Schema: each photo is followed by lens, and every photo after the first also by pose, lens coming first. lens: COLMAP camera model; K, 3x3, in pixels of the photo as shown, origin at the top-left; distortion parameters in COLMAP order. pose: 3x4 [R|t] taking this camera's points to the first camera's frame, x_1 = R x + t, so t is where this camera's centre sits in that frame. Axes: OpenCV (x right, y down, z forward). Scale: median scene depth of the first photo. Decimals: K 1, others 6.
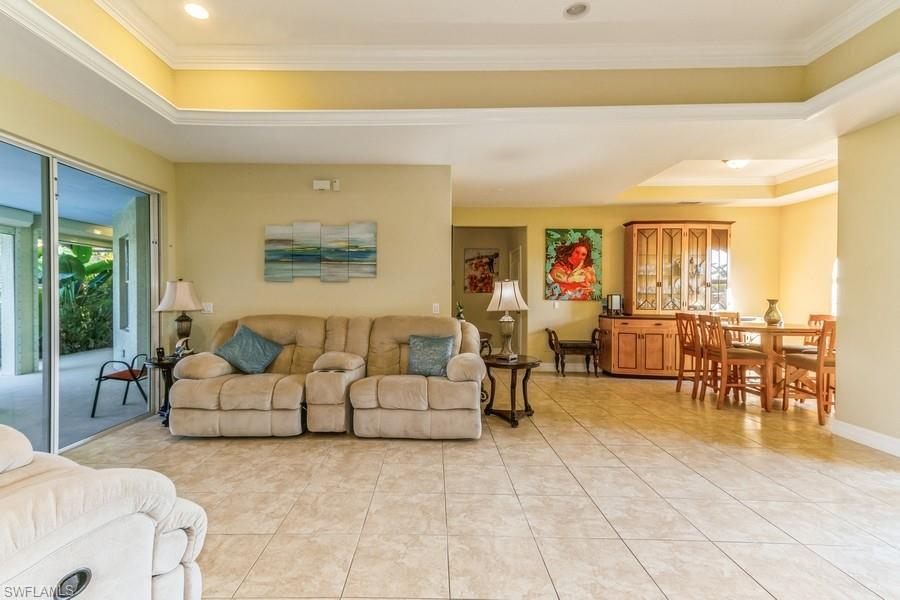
lens RADIAL K [[411.0, 0, 446.5], [0, 411.0, 297.7], [0, 0, 1]] dist [0.016478, 0.000377]
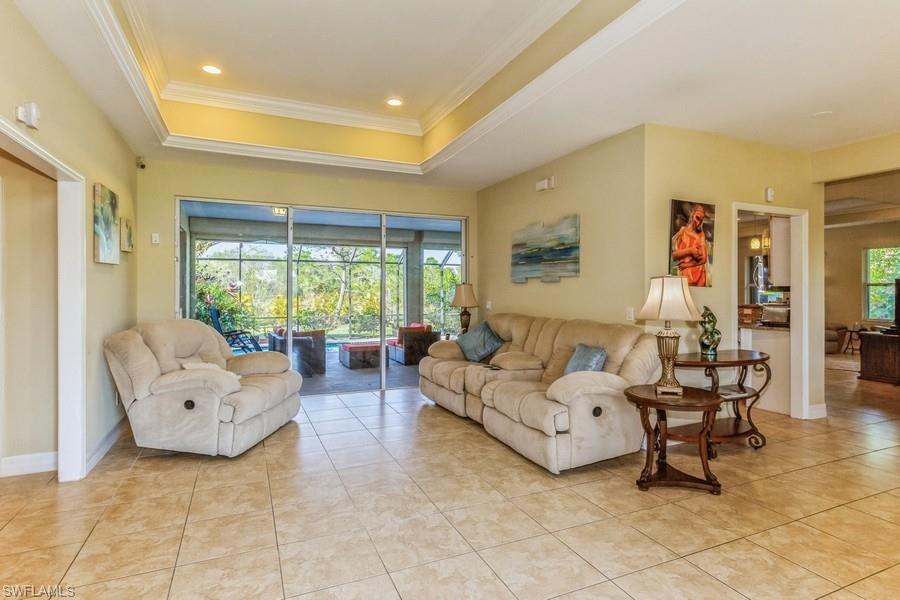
lens RADIAL K [[482.4, 0, 451.2], [0, 482.4, 291.7], [0, 0, 1]] dist [0.004334, 0.000012]
pose [[0.402118, -0.000378, -0.915588, 0.741590], [-0.004866, 0.999985, -0.002549, -0.013121], [0.915575, 0.005480, 0.402110, 0.361992]]
